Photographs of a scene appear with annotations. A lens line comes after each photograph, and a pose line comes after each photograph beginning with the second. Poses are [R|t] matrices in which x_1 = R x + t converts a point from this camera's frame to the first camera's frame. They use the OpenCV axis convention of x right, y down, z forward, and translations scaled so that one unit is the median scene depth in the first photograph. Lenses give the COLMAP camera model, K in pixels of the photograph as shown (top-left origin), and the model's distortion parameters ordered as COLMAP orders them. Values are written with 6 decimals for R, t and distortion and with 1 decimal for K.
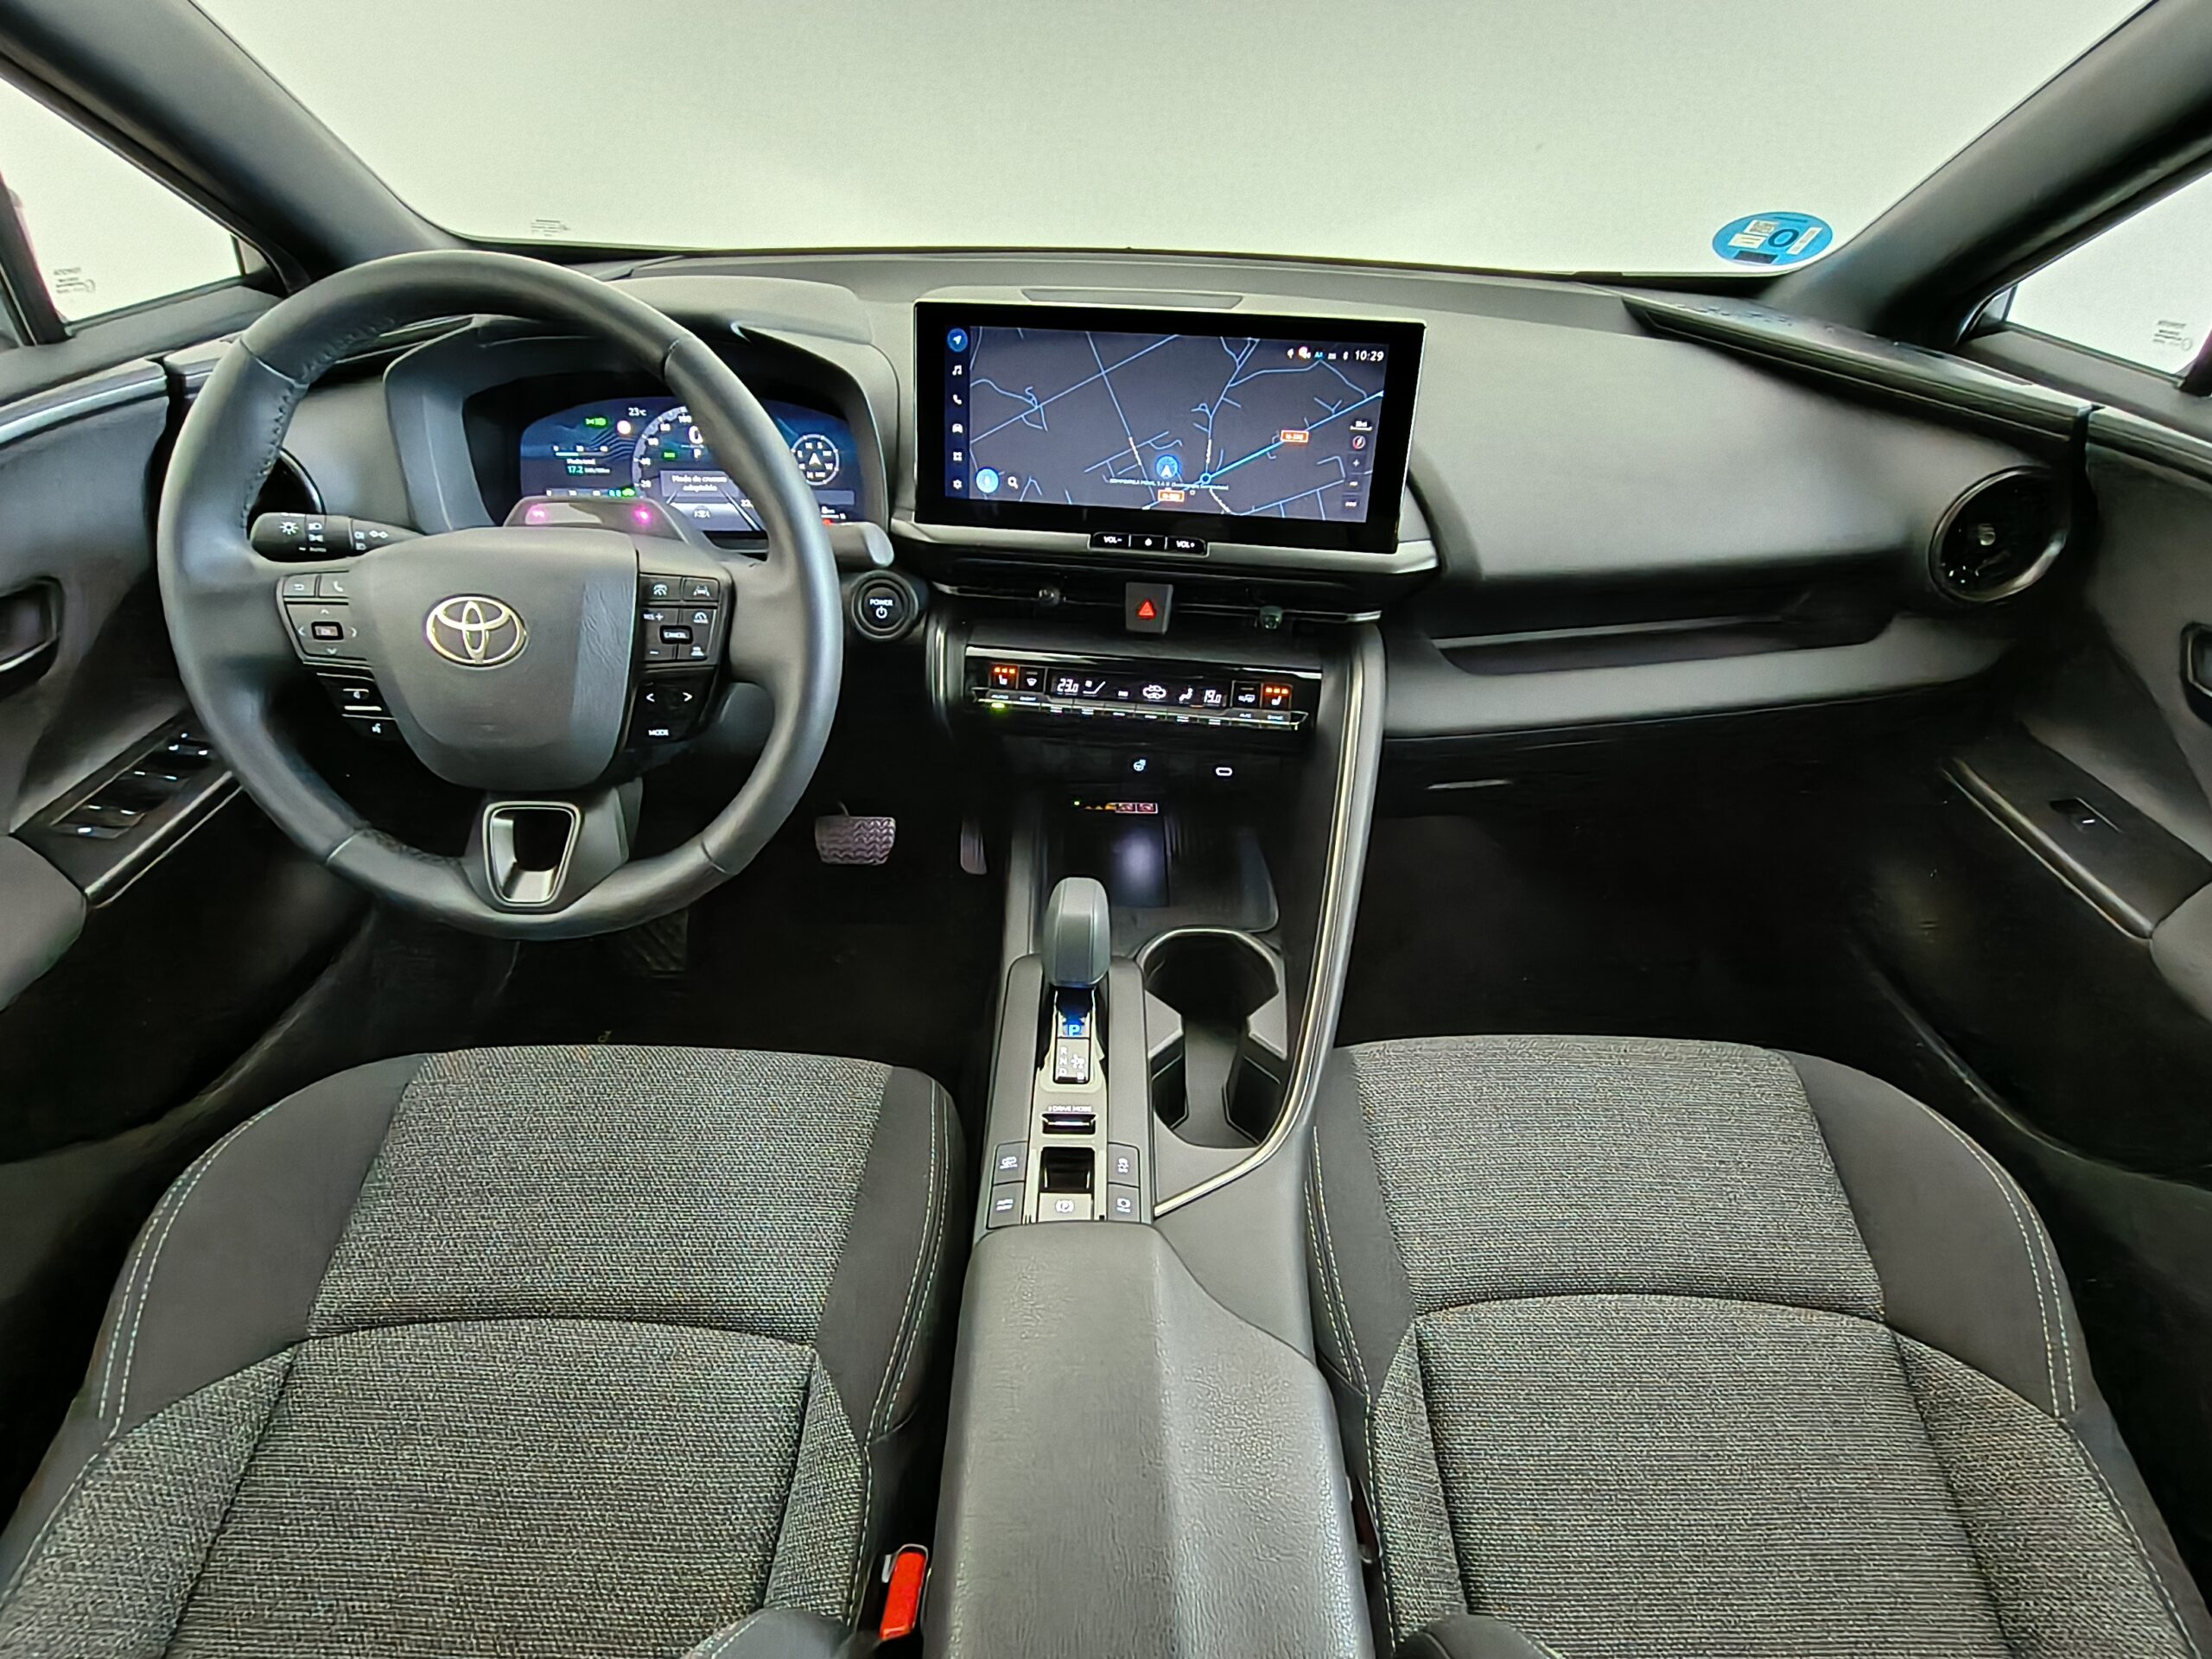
lens RADIAL K [[988.8, 0, 1102.8], [0, 988.8, 830.2], [0, 0, 1]] dist [0.000638, -0.000583]
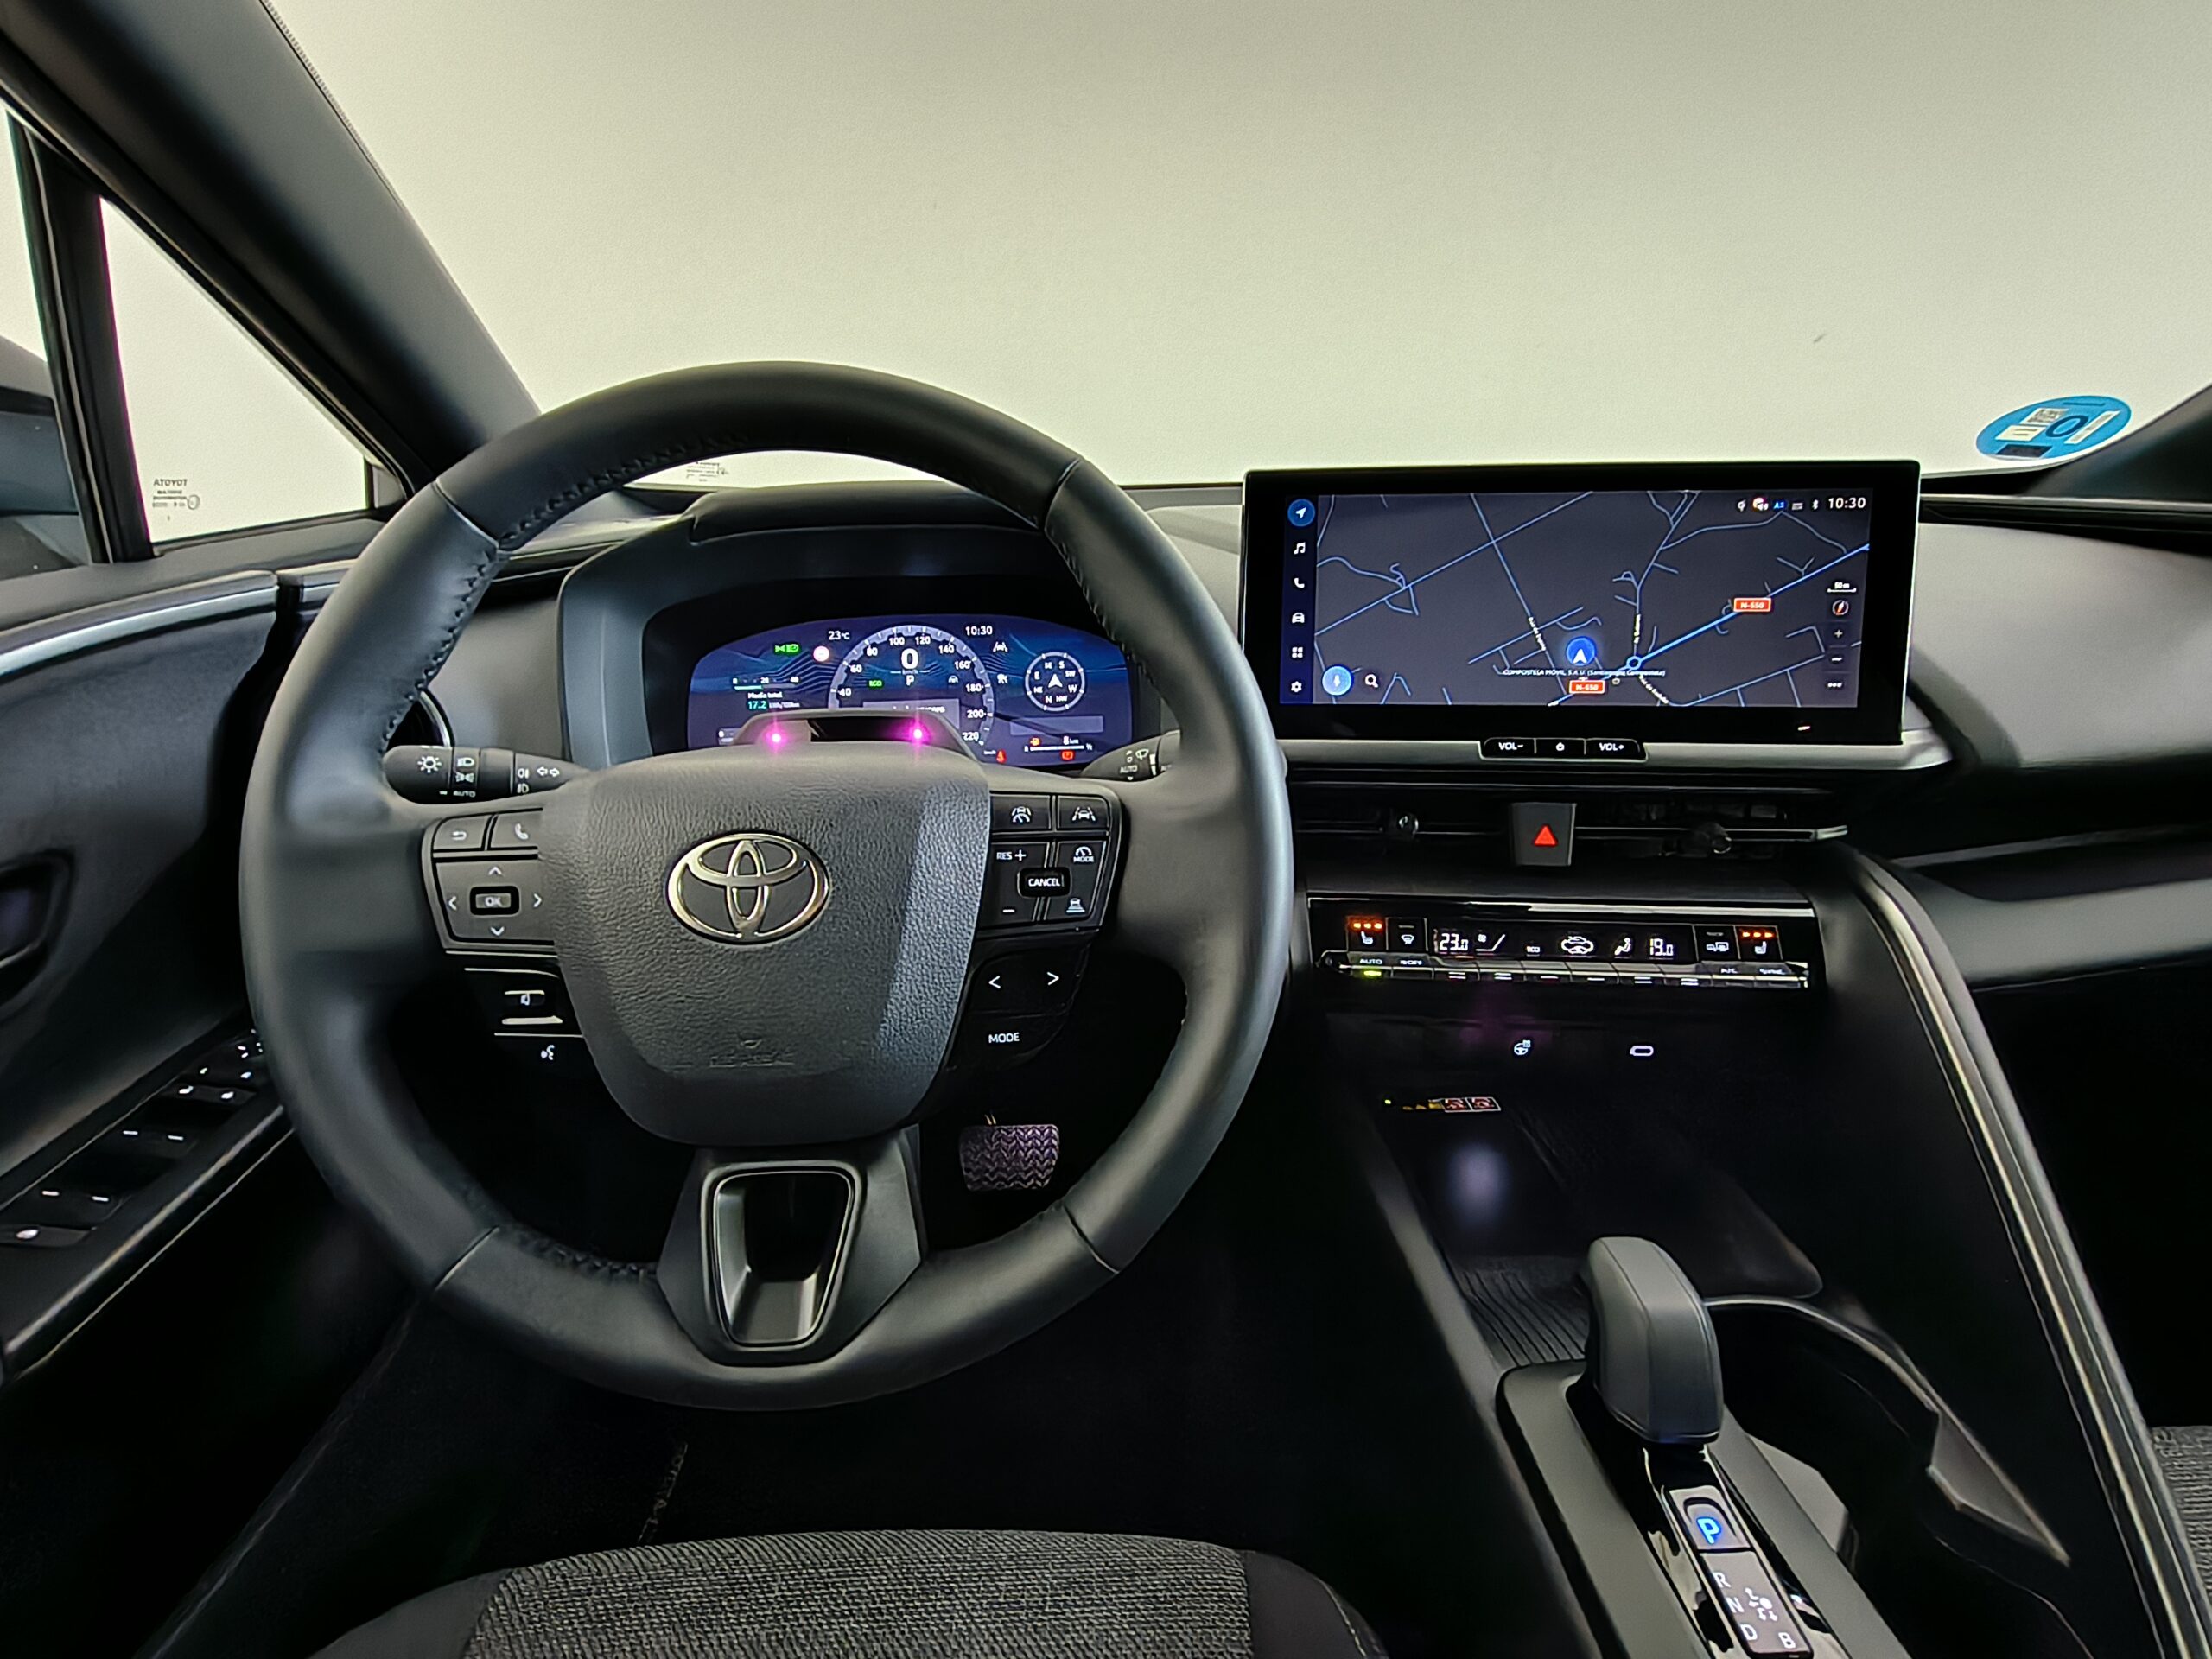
lens RADIAL K [[1003.5, 0, 1117.5], [0, 1003.5, 835.6], [0, 0, 1]] dist [-0.000525, 0.000376]
pose [[0.998840, -0.043940, 0.019678, -0.311423], [0.047565, 0.963851, -0.262161, -0.042345], [-0.007447, 0.262793, 0.964823, 0.286749]]
